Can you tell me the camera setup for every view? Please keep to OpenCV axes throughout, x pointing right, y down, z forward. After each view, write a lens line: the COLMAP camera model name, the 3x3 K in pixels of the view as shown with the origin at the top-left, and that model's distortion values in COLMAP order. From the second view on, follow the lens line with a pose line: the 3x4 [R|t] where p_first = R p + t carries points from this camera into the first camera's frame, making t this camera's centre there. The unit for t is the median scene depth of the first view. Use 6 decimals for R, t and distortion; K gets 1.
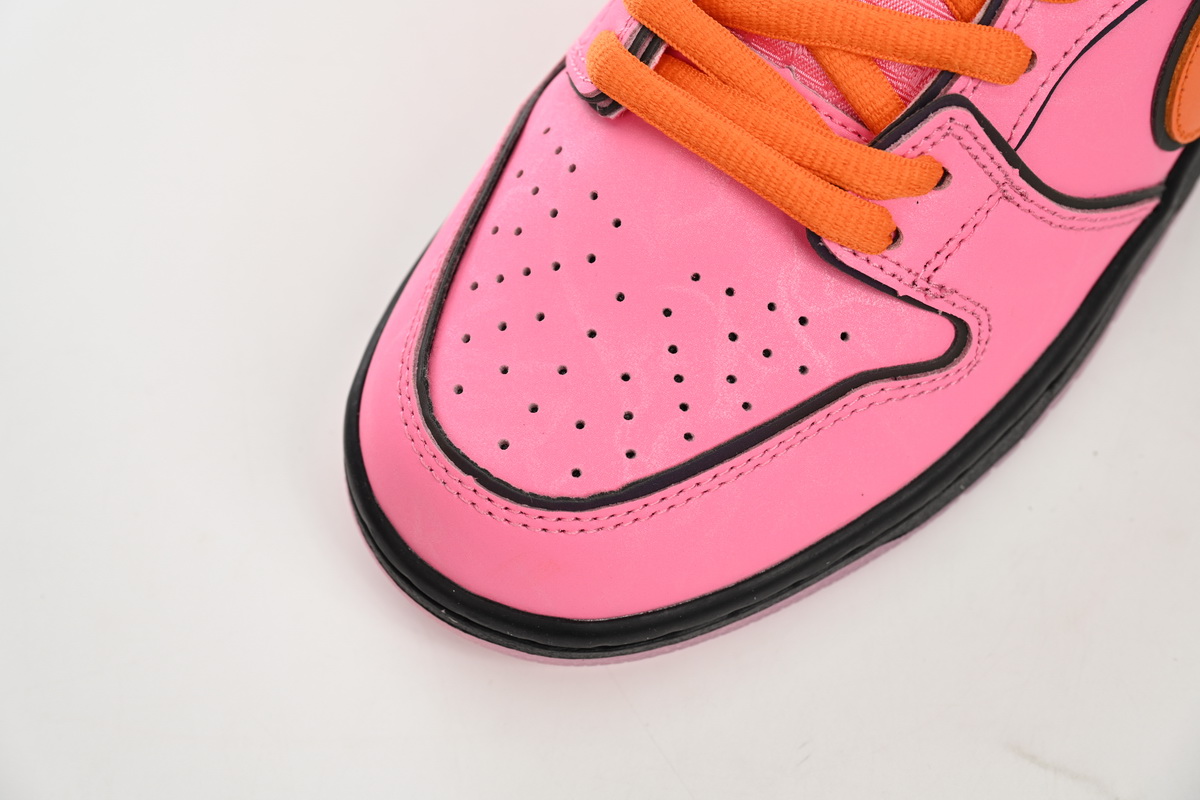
lens RADIAL K [[2502.2, 0, 600.0], [0, 2502.2, 400.0], [0, 0, 1]] dist [0.015816, 0.038951]
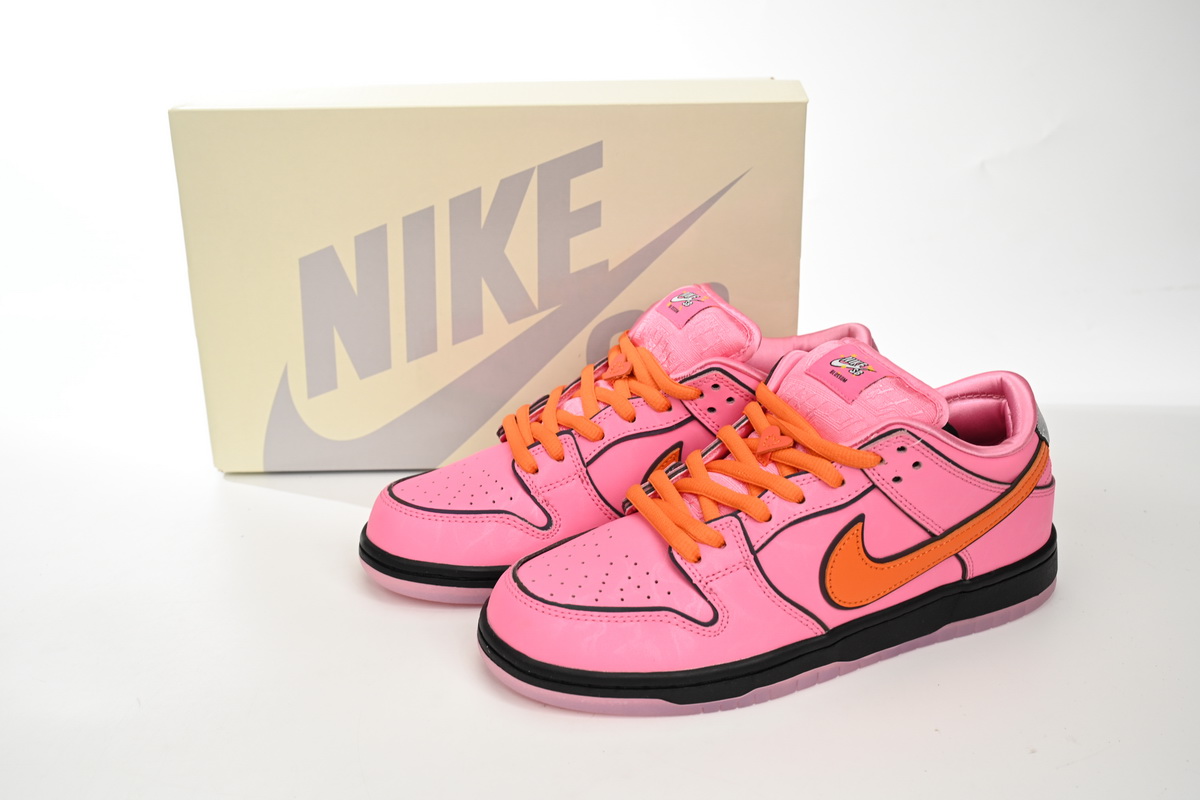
lens RADIAL K [[1442.3, 0, 600.0], [0, 1442.3, 400.0], [0, 0, 1]] dist [0.009424, -0.003444]
pose [[0.874495, 0.230929, -0.426533, 0.634121], [-0.457712, 0.683880, -0.568162, 0.727432], [0.160492, 0.692084, 0.703749, -0.196823]]
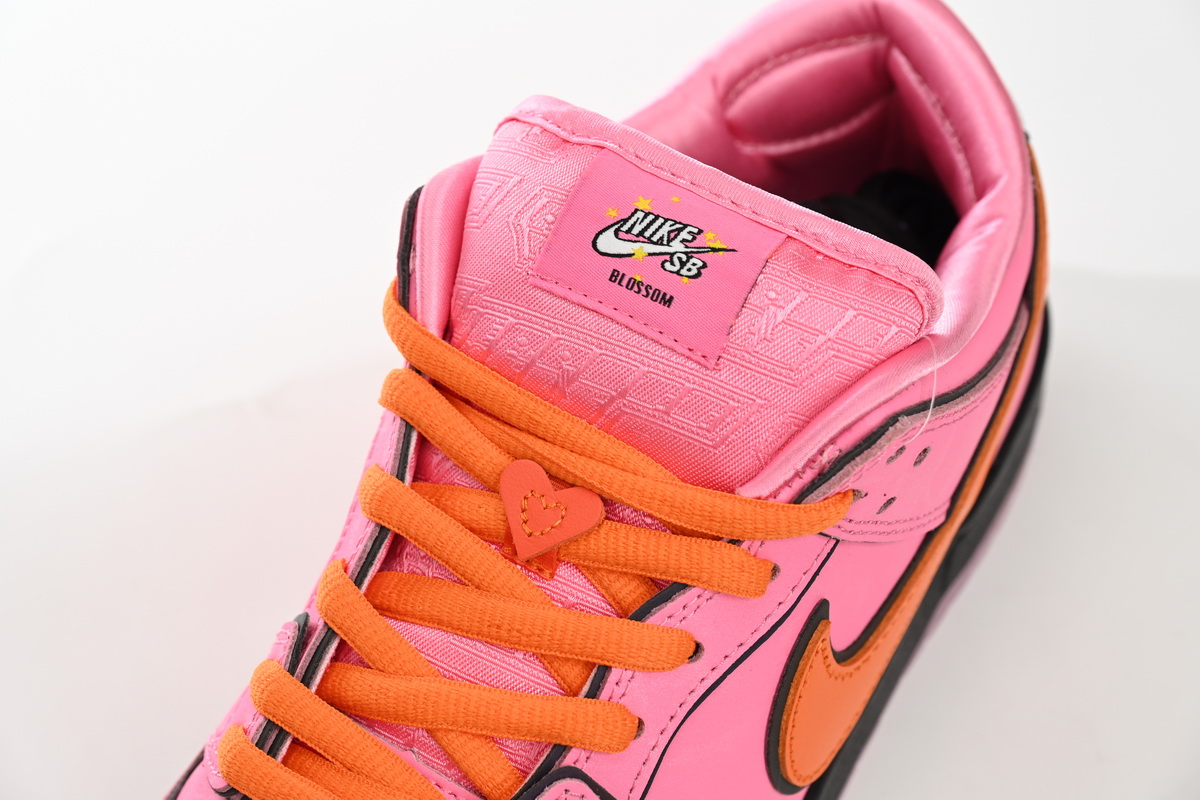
lens RADIAL K [[2502.2, 0, 600.0], [0, 2502.2, 400.0], [0, 0, 1]] dist [0.015816, 0.038951]
pose [[0.994332, -0.068707, 0.081139, 0.079568], [0.084328, 0.974425, -0.208289, -0.051752], [-0.064753, 0.213951, 0.974696, -0.047204]]
